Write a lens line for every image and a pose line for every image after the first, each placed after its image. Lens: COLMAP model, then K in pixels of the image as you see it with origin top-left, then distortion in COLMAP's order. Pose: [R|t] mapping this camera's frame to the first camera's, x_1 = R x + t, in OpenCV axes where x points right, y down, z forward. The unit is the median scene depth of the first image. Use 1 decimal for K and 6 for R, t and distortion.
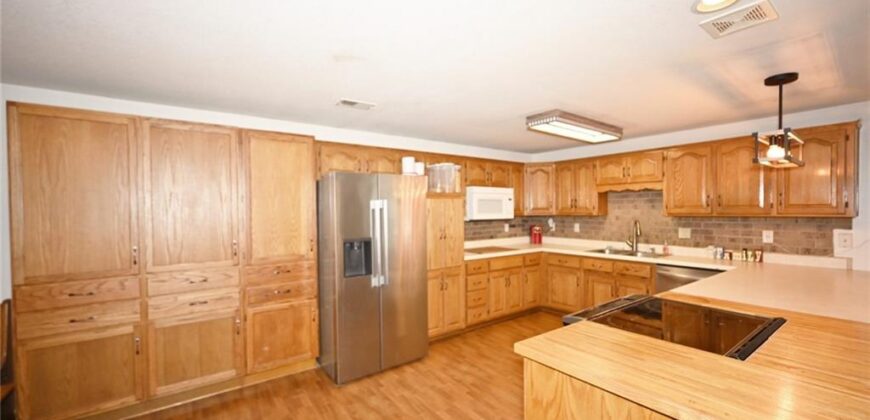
lens RADIAL K [[362.2, 0, 421.1], [0, 362.2, 214.2], [0, 0, 1]] dist [-0.000270, -0.000041]
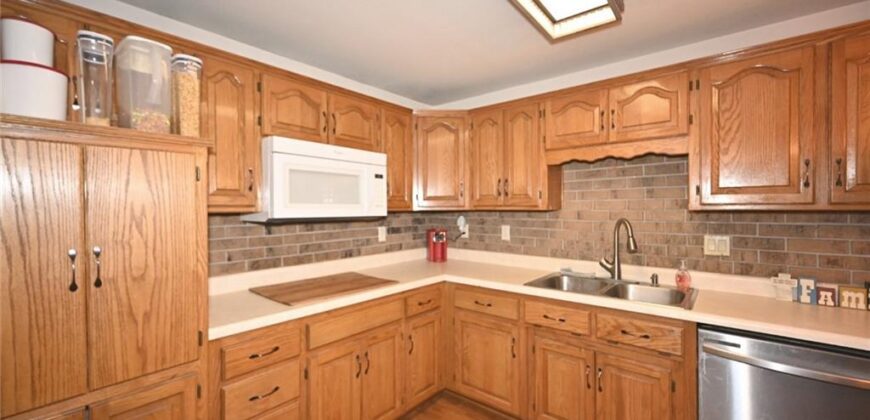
lens RADIAL K [[346.9, 0, 417.8], [0, 346.9, 208.7], [0, 0, 1]] dist [0.000445, 0.000037]
pose [[0.979470, 0.003584, 0.201557, 0.212356], [-0.000864, 0.999907, -0.013586, 0.008436], [-0.201587, 0.013133, 0.979383, 0.564601]]
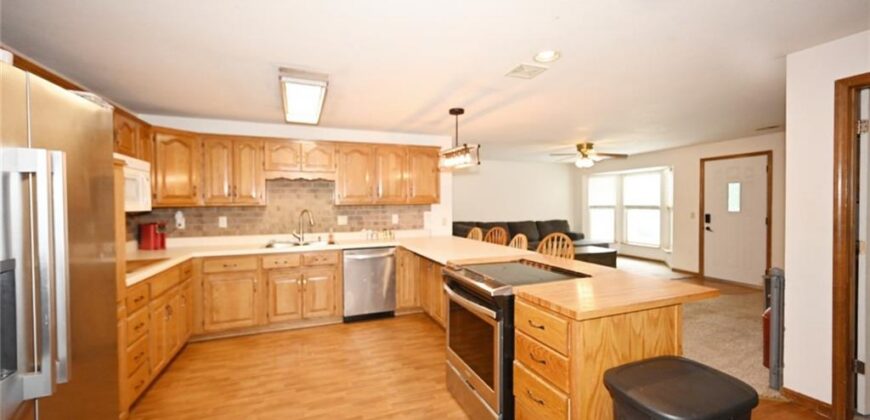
lens RADIAL K [[354.5, 0, 476.8], [0, 354.5, 207.1], [0, 0, 1]] dist [-0.000243, 0.000012]
pose [[0.189257, -0.005392, 0.981913, -0.250556], [0.021446, 0.999769, 0.001356, 0.017183], [-0.981693, 0.020801, 0.189329, 0.347664]]
